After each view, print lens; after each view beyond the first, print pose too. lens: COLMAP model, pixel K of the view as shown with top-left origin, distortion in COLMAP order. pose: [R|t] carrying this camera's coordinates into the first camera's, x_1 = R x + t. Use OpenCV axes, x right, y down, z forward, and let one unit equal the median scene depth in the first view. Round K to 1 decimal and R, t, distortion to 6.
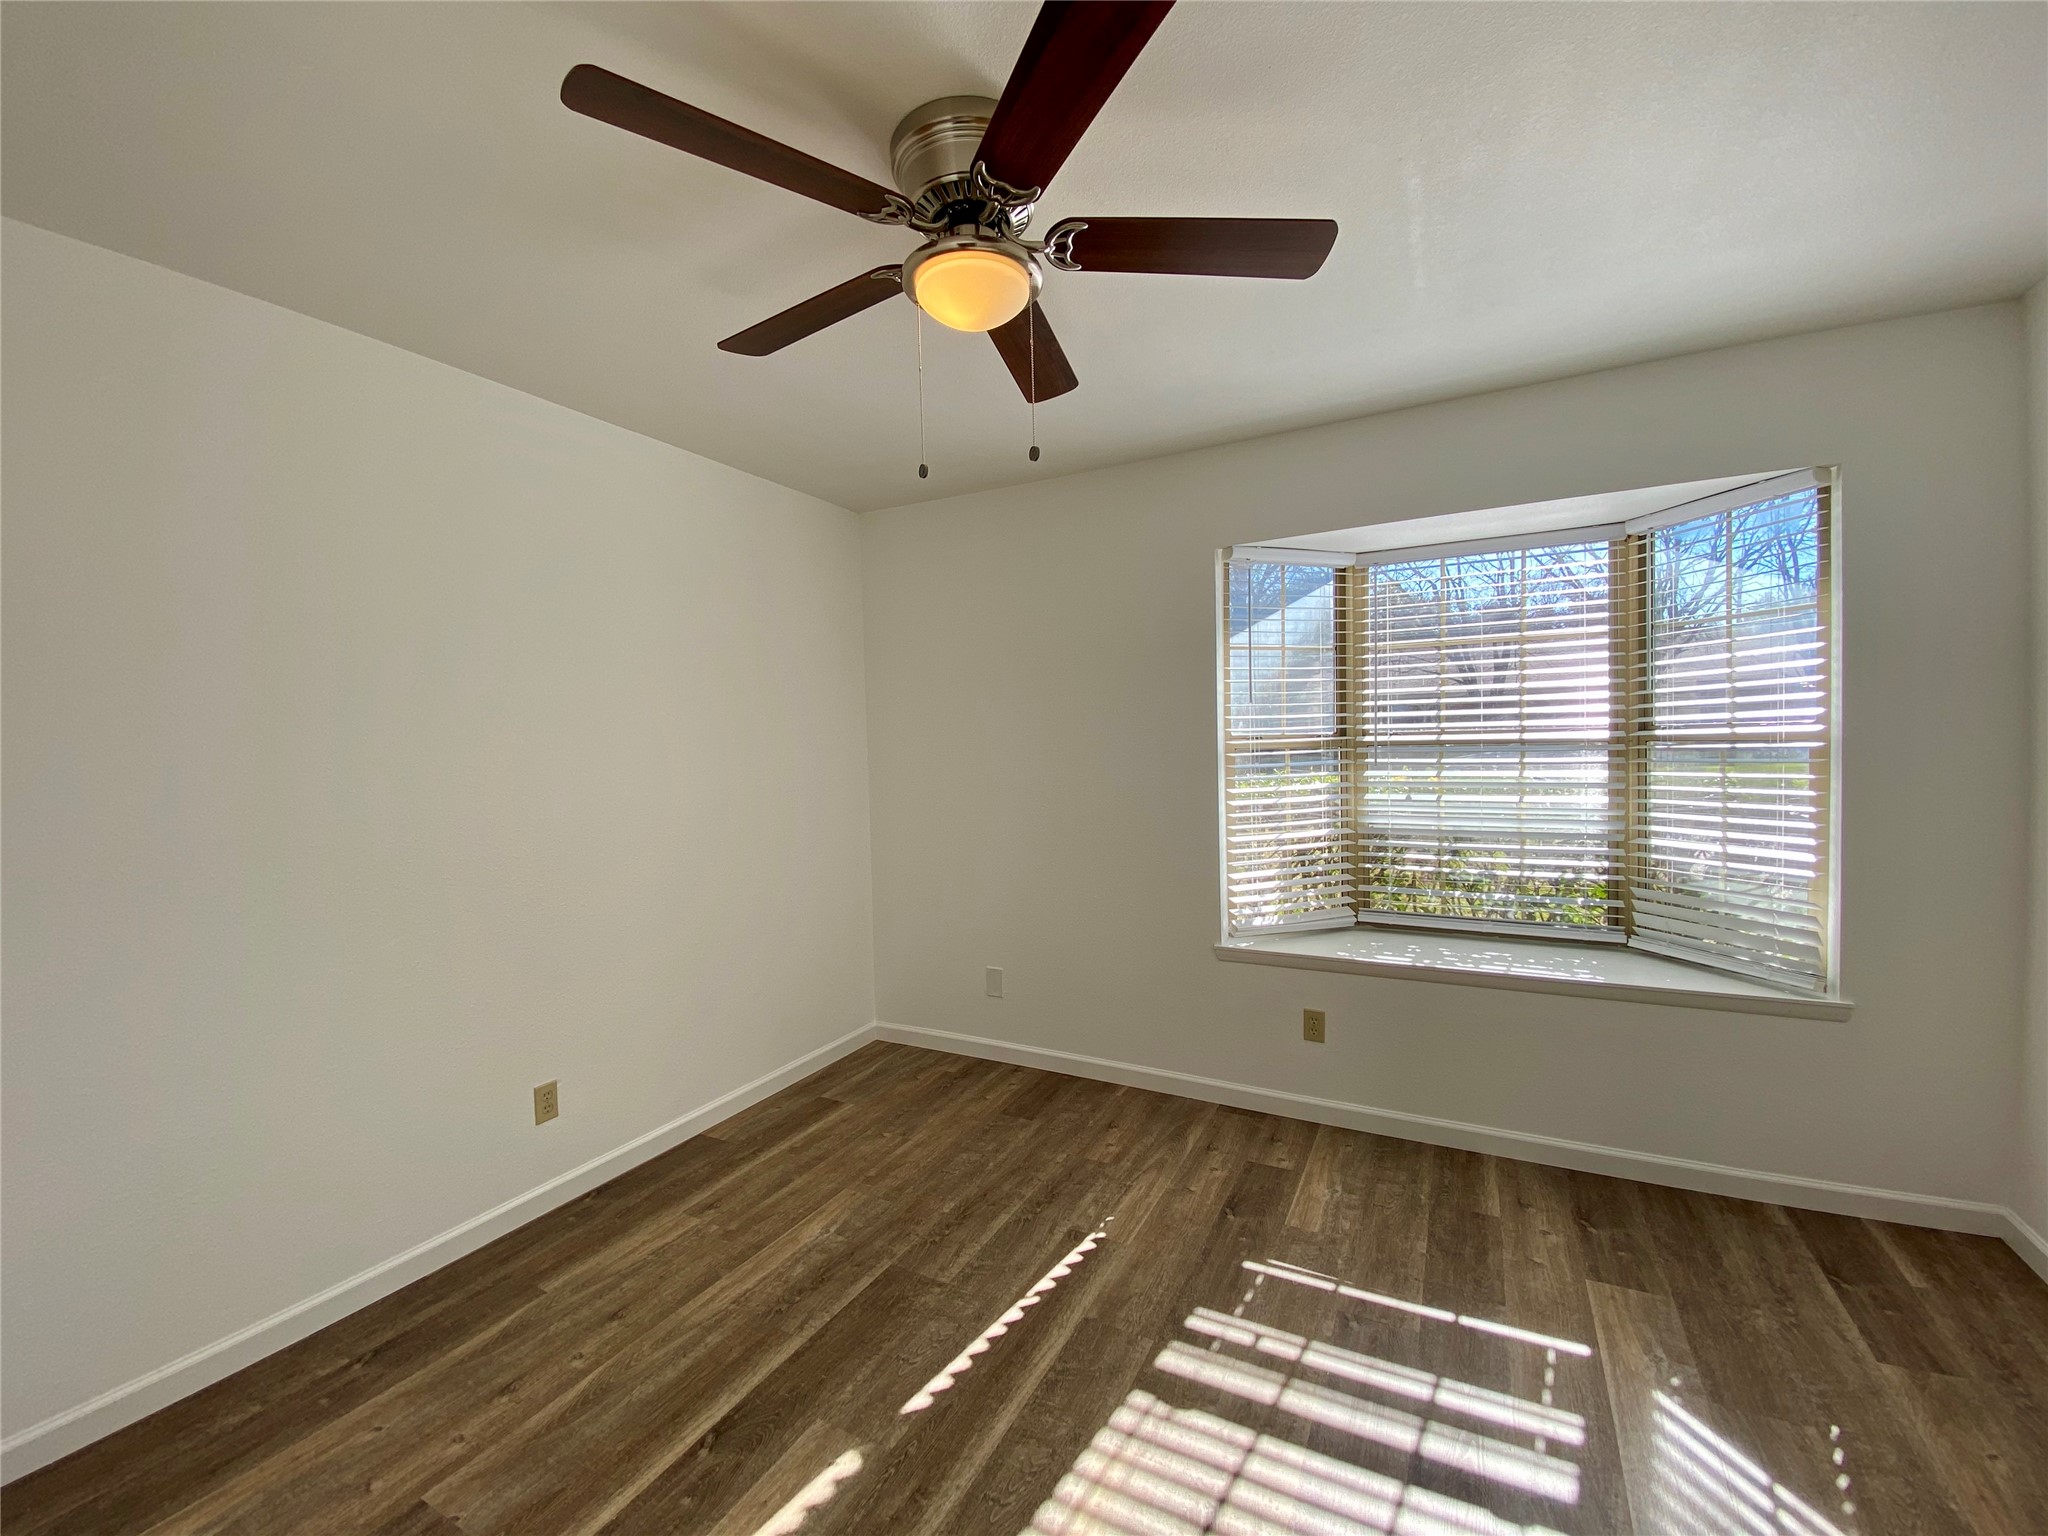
lens RADIAL K [[814.7, 0, 1056.6], [0, 814.7, 775.4], [0, 0, 1]] dist [-0.000985, -0.000045]
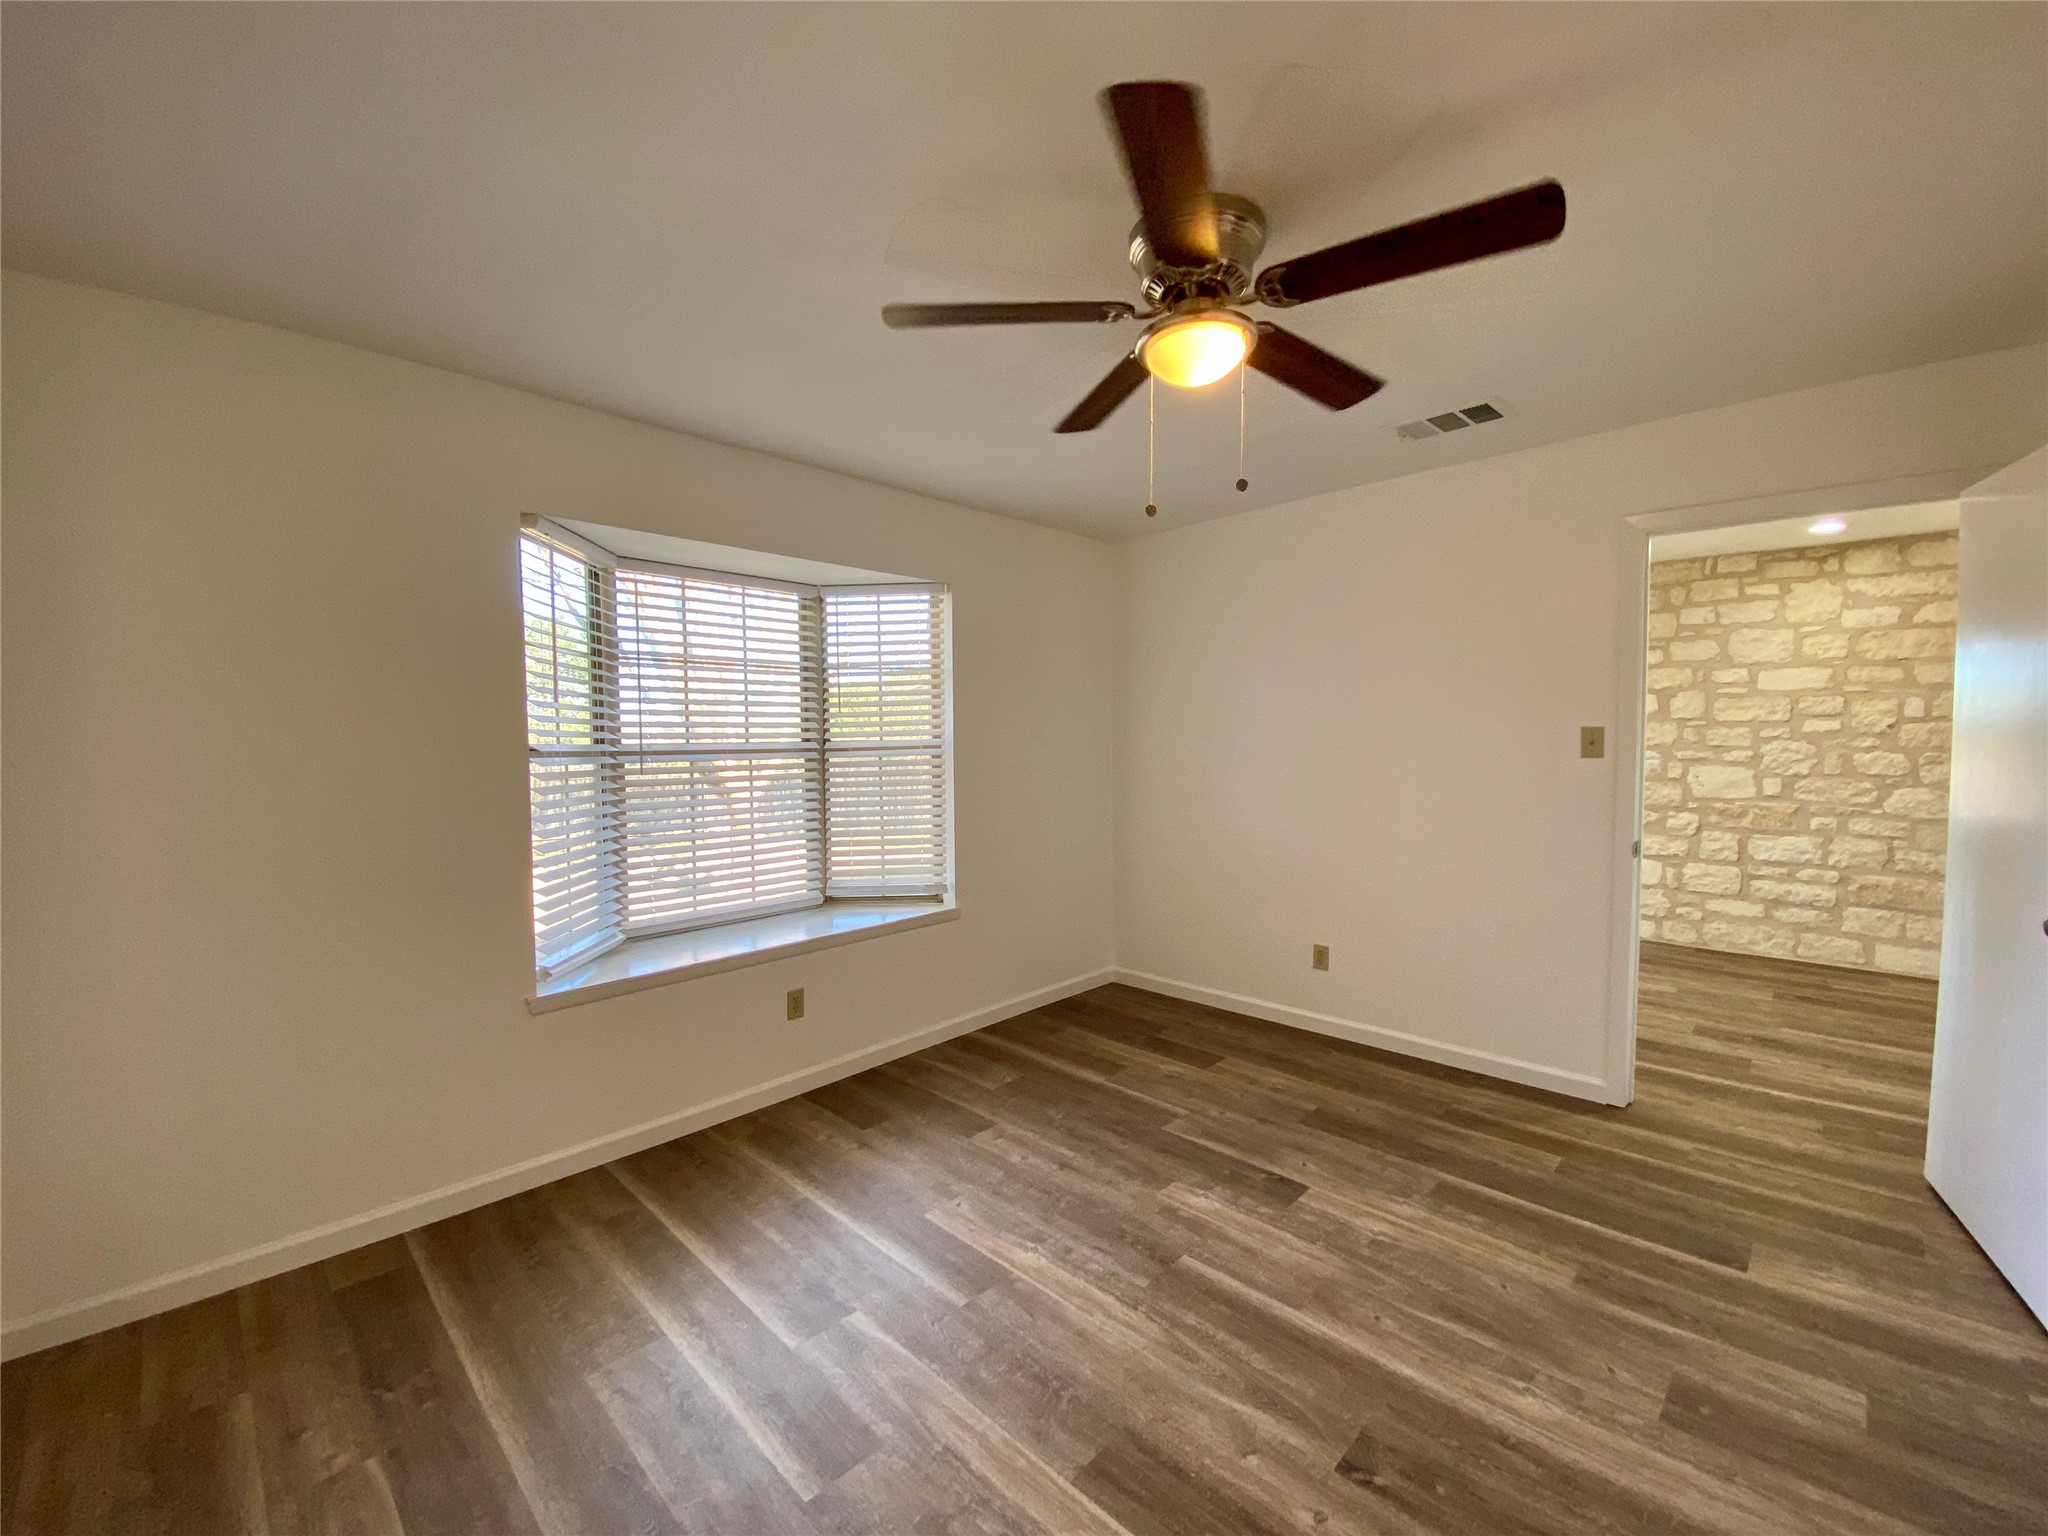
lens RADIAL K [[814.7, 0, 1056.6], [0, 814.7, 775.4], [0, 0, 1]] dist [-0.000985, -0.000045]
pose [[0.261626, -0.008090, 0.965135, -0.463976], [0.042493, 0.999092, -0.003144, 0.022545], [-0.964234, 0.041834, 0.261732, 0.299836]]
